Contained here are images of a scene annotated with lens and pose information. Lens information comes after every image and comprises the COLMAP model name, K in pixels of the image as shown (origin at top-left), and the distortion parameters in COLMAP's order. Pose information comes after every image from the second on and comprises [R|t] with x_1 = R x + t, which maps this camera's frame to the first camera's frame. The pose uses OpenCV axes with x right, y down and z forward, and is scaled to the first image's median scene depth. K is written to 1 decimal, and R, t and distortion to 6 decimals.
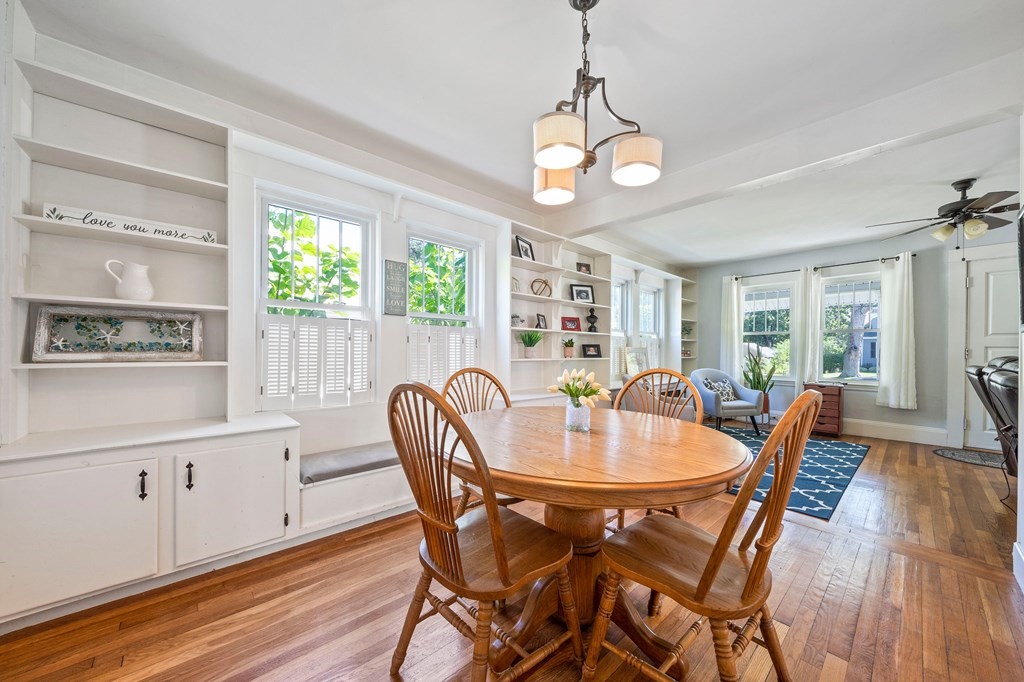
lens RADIAL K [[368.8, 0, 511.8], [0, 368.8, 348.9], [0, 0, 1]] dist [0.003557, 0.000219]
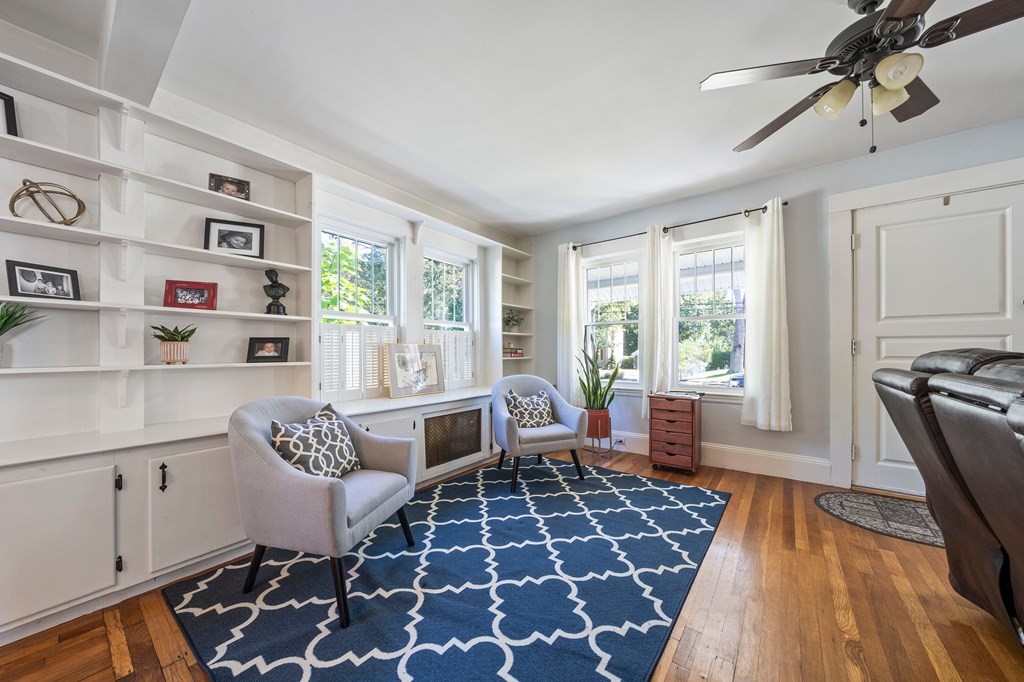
lens RADIAL K [[359.1, 0, 504.7], [0, 359.1, 348.8], [0, 0, 1]] dist [-0.002982, -0.000138]
pose [[0.986631, -0.009895, 0.162668, 0.467014], [0.010605, 0.999938, -0.003501, 0.009944], [-0.162623, 0.005180, 0.986675, 0.435421]]
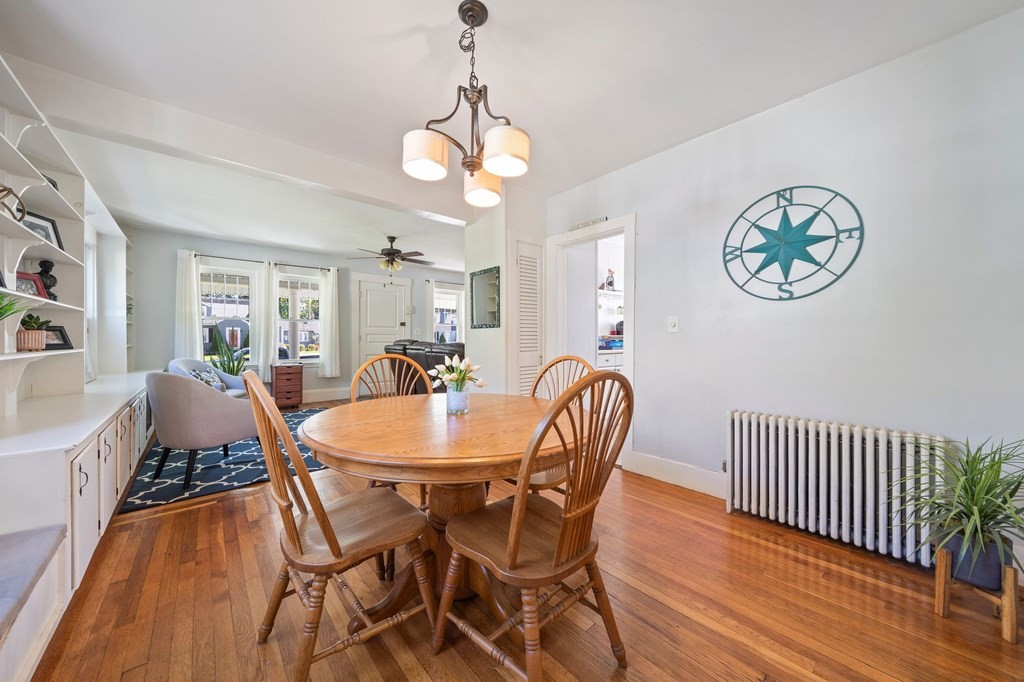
lens RADIAL K [[359.1, 0, 505.6], [0, 359.1, 345.4], [0, 0, 1]] dist [-0.002982, -0.000138]
pose [[0.031502, -0.026288, 0.999158, -0.302976], [-0.007635, 0.999619, 0.026541, -0.001916], [-0.999475, -0.008465, 0.031289, 0.294204]]
